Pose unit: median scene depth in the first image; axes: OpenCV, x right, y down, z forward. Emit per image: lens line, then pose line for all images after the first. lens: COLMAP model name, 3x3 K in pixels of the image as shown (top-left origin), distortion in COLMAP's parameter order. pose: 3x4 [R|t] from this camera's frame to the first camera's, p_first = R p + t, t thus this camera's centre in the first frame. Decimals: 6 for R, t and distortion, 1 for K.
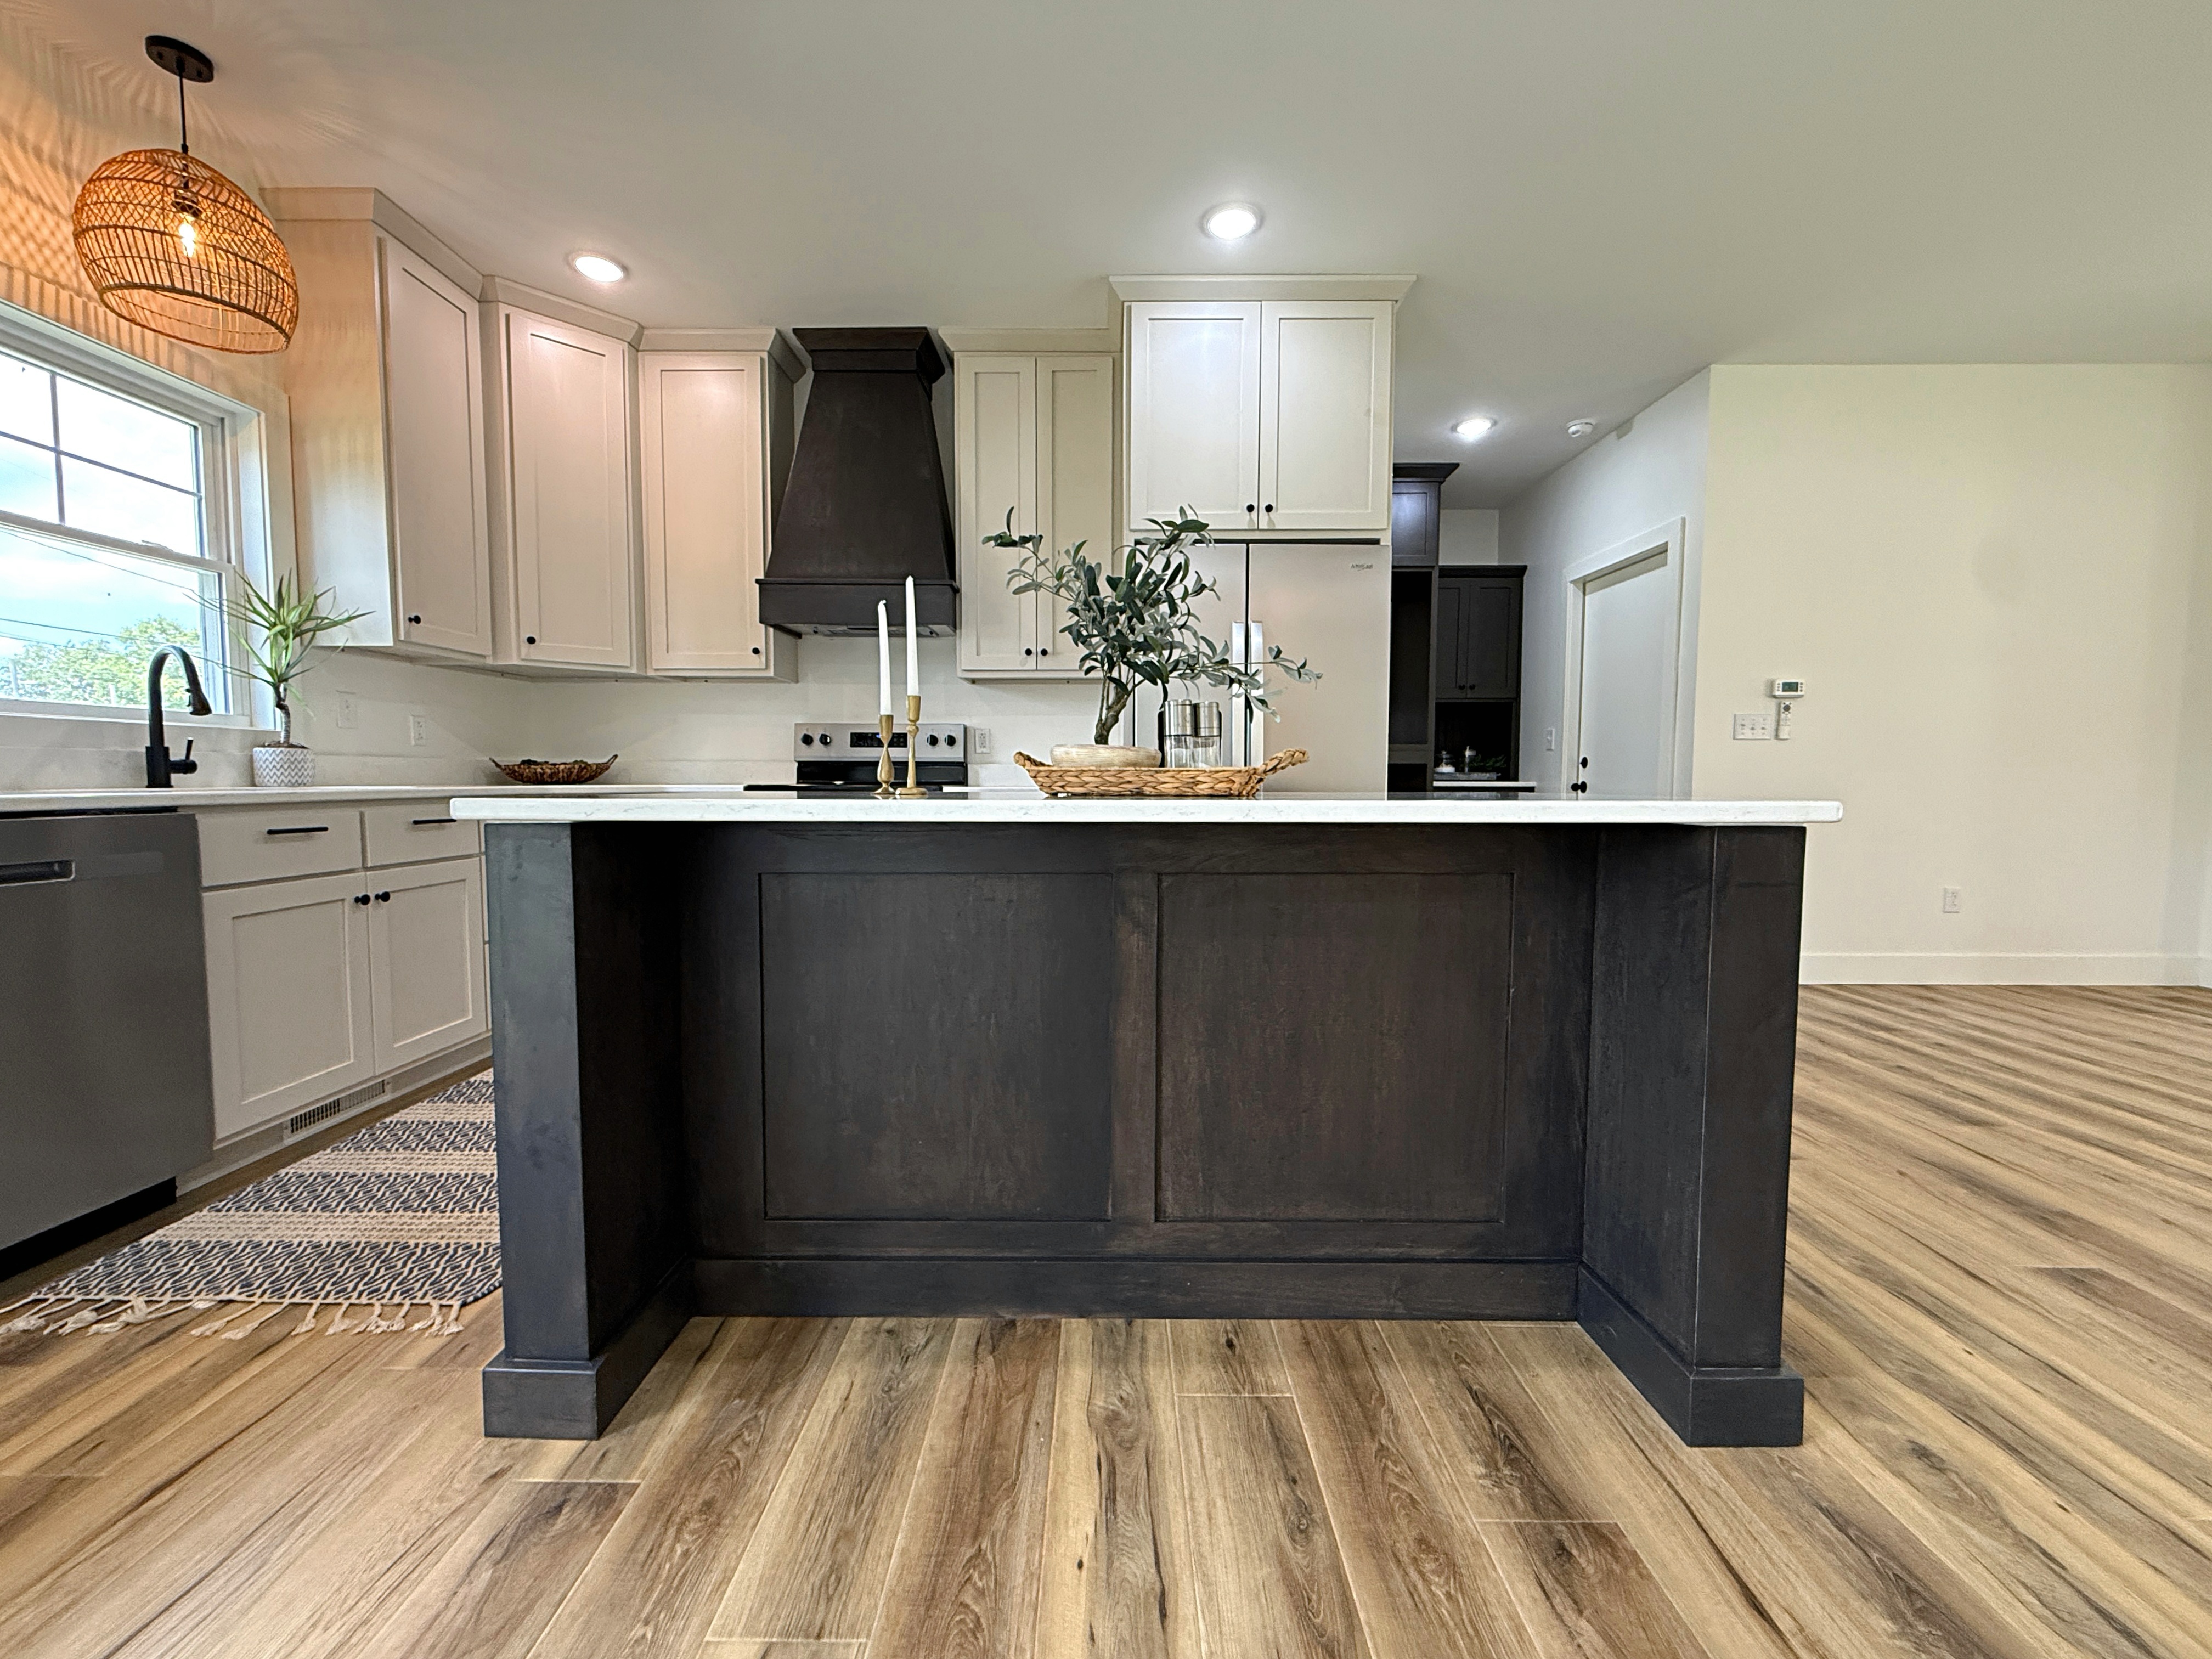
lens RADIAL K [[907.7, 0, 1092.6], [0, 907.7, 814.6], [0, 0, 1]] dist [-0.001935, -0.000781]
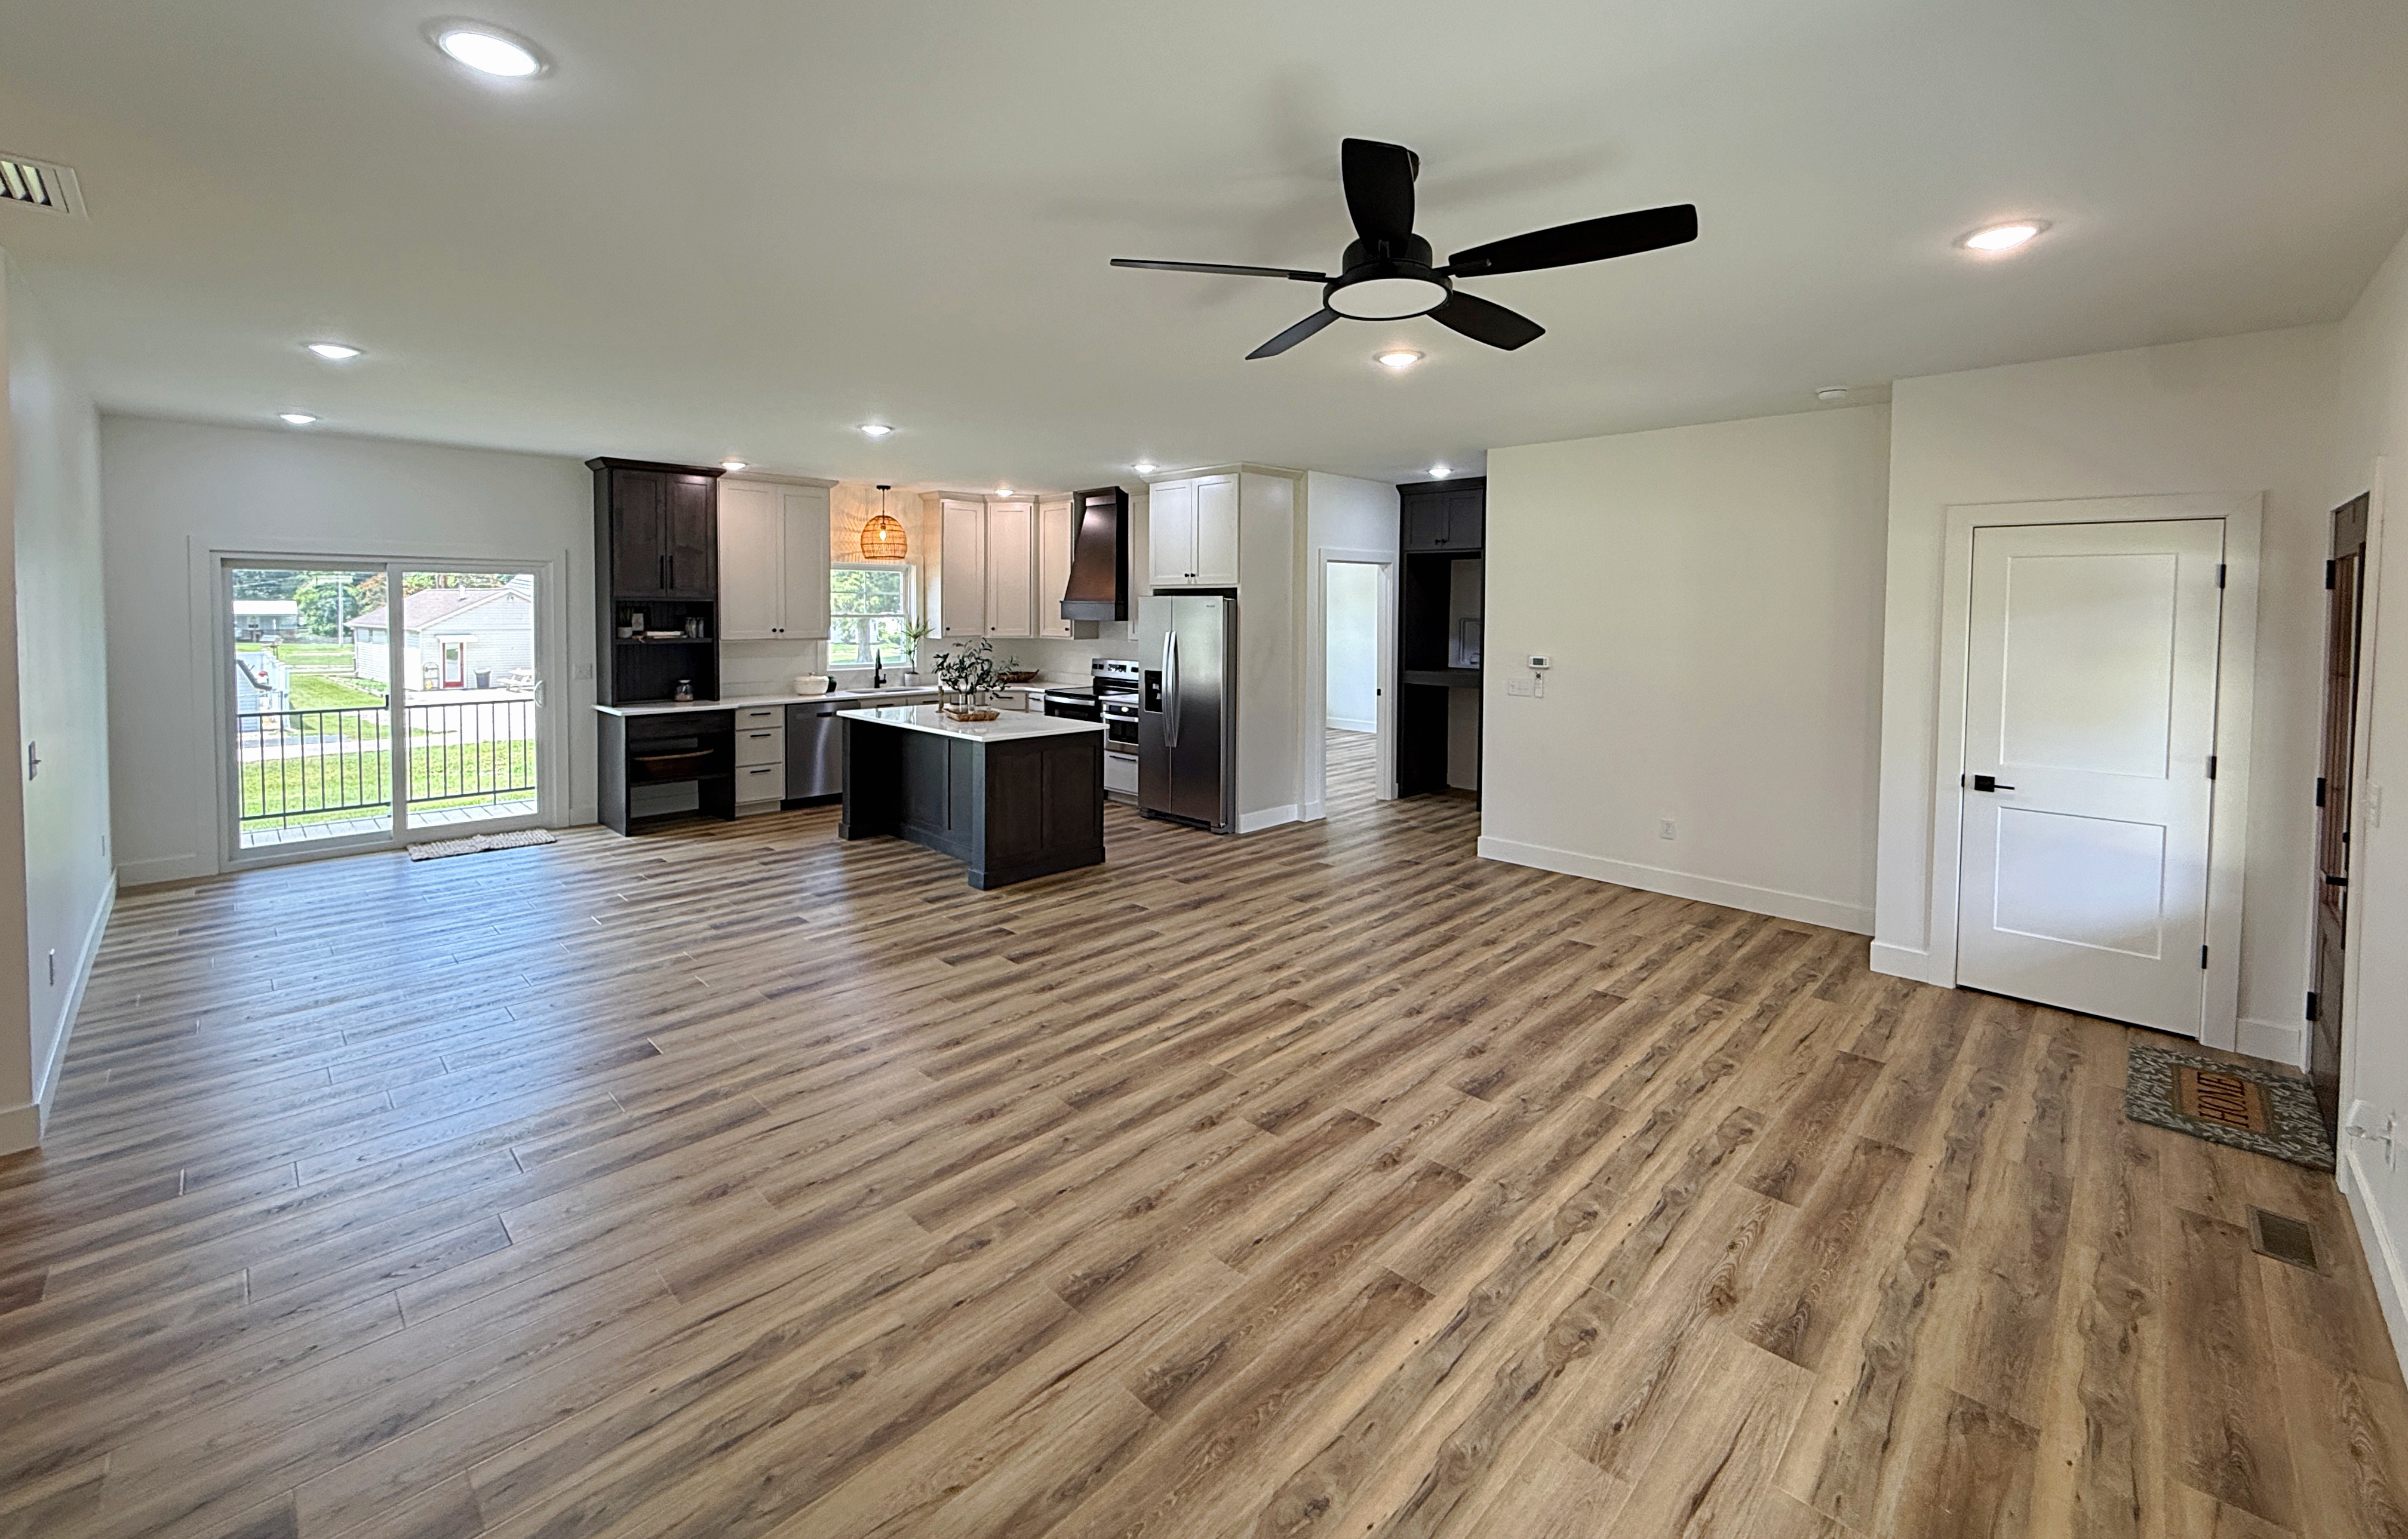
lens RADIAL K [[969.6, 0, 1213.2], [0, 969.6, 631.5], [0, 0, 1]] dist [-0.001871, 0.000814]
pose [[0.724955, 0.022625, -0.688424, 1.728103], [-0.037074, 0.999293, -0.006200, -0.189127], [0.687797, 0.030017, 0.725282, -0.576016]]
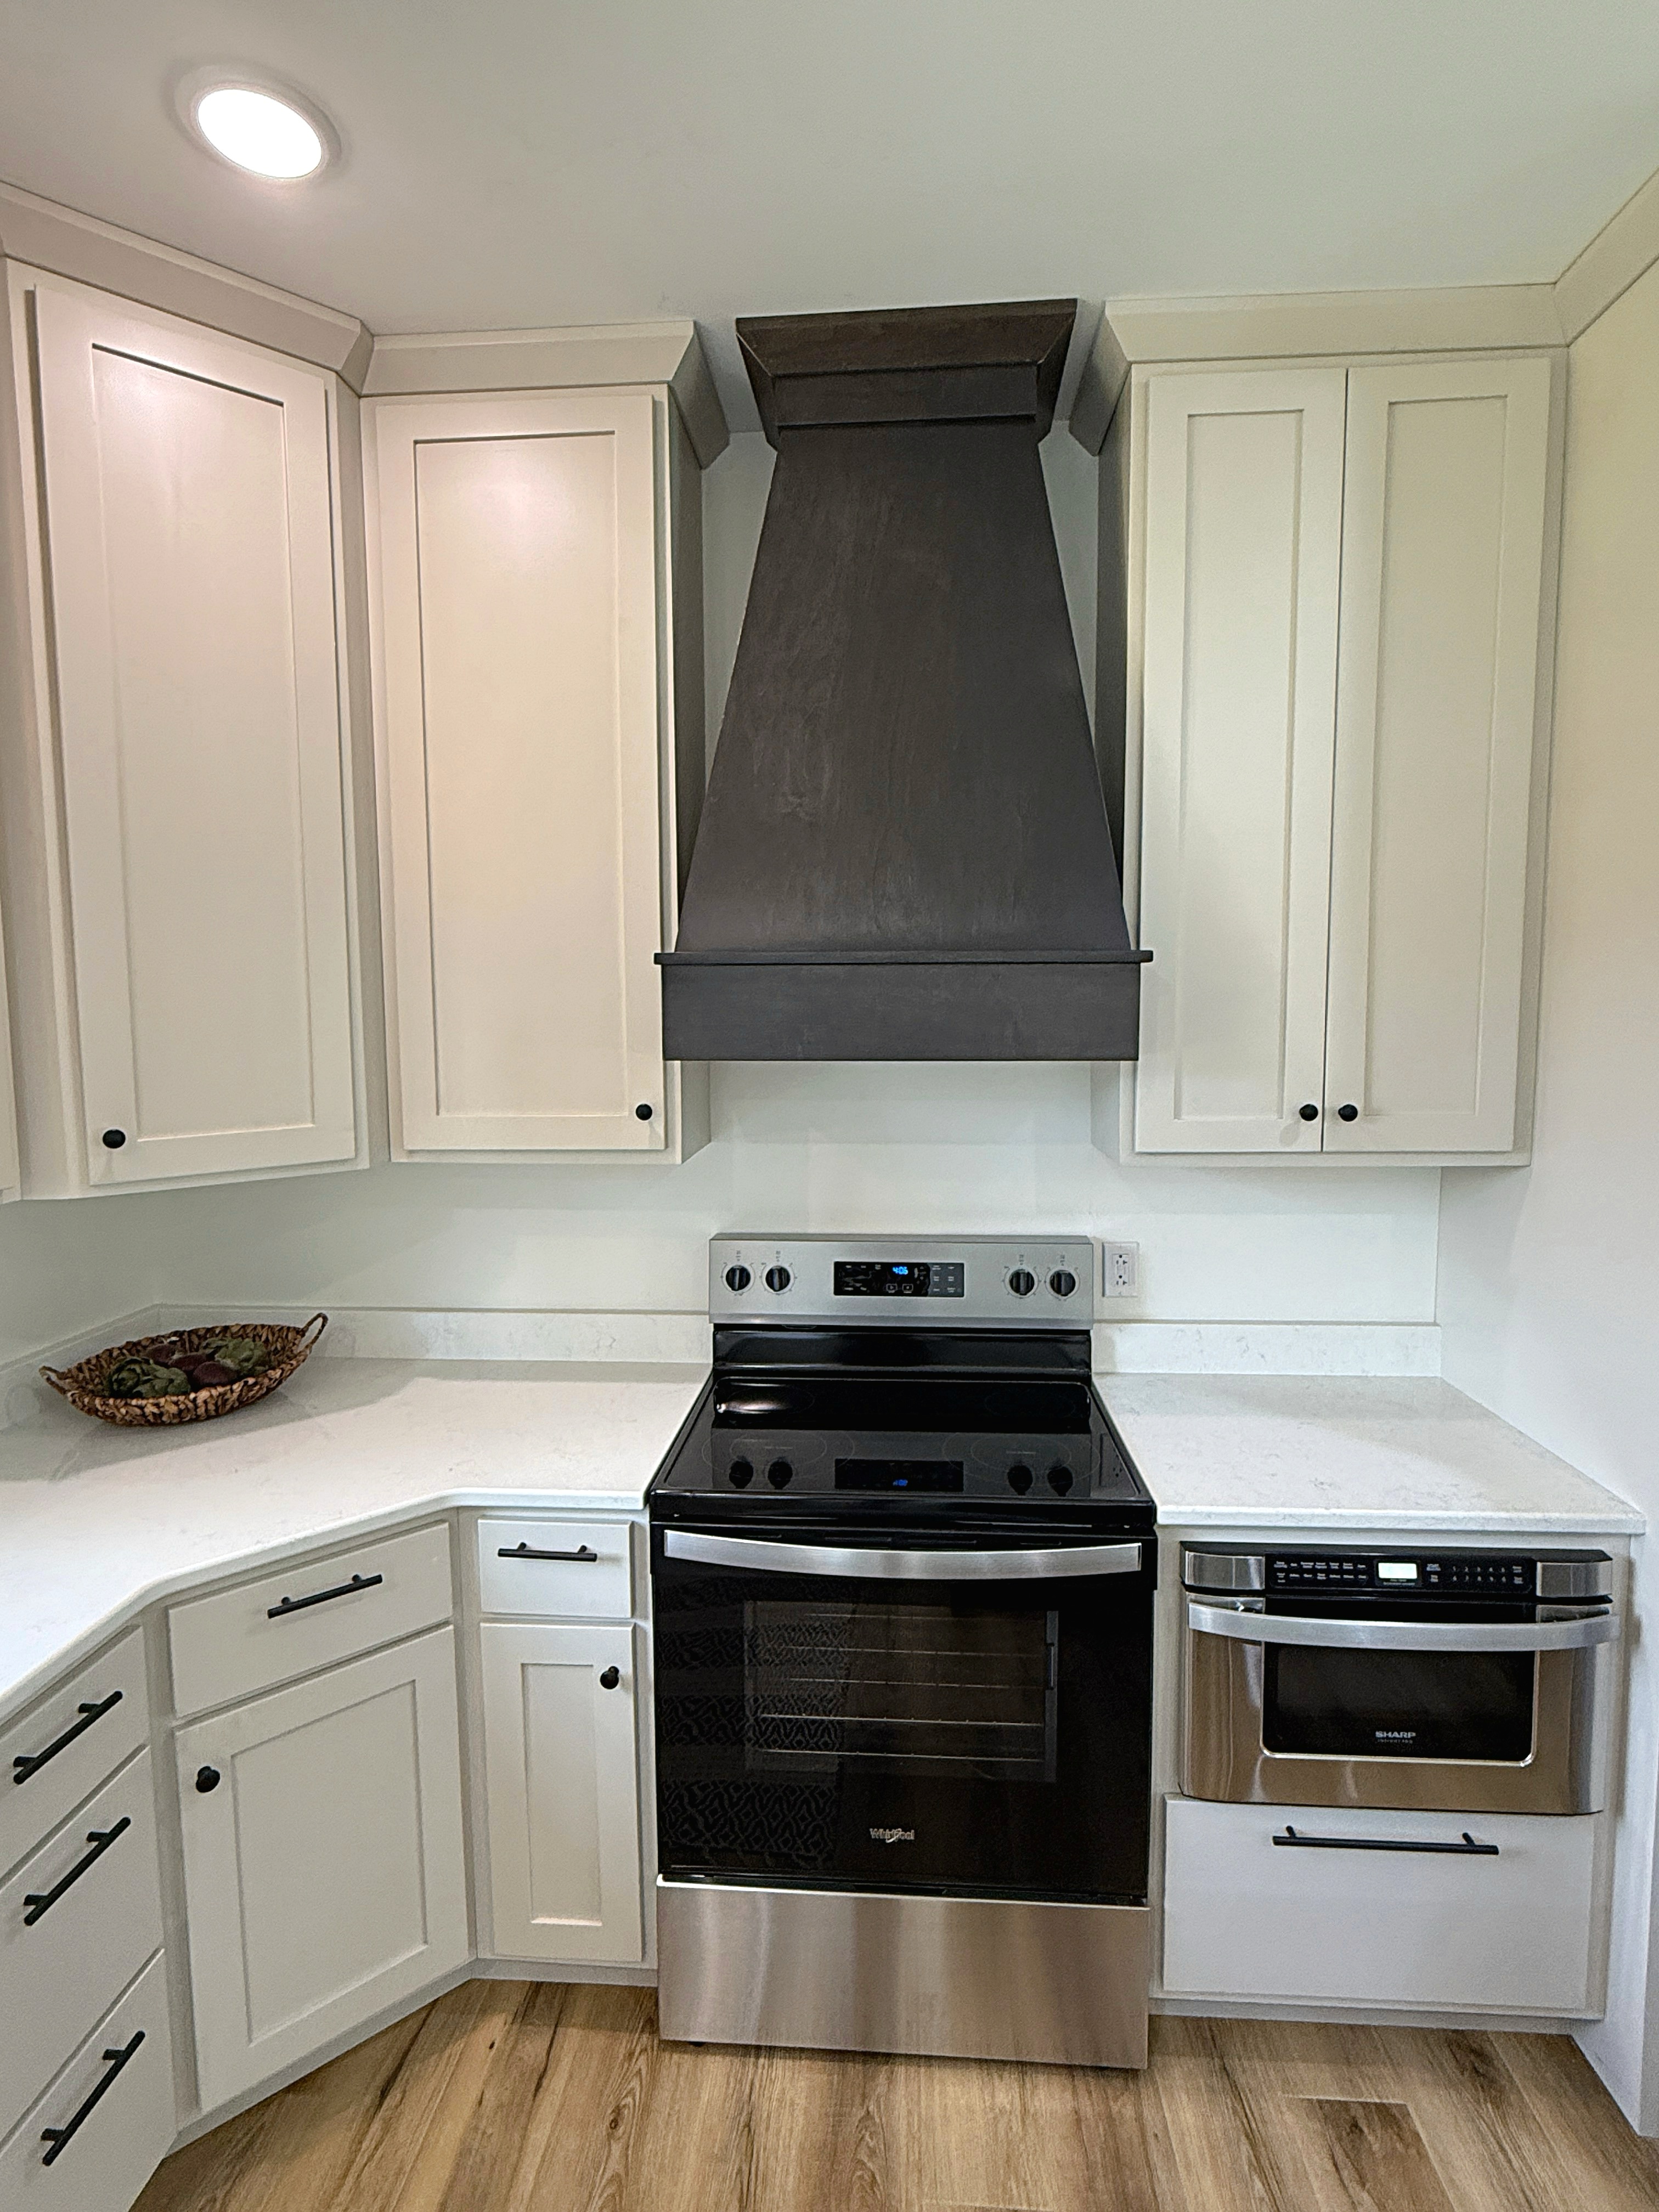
lens RADIAL K [[1145.5, 0, 822.6], [0, 1145.5, 1098.0], [0, 0, 1]] dist [-0.002925, -0.000511]
pose [[0.997990, -0.003141, -0.063296, -0.277863], [0.005160, 0.999482, 0.031767, -0.221754], [0.063163, -0.032030, 0.997489, 0.518727]]
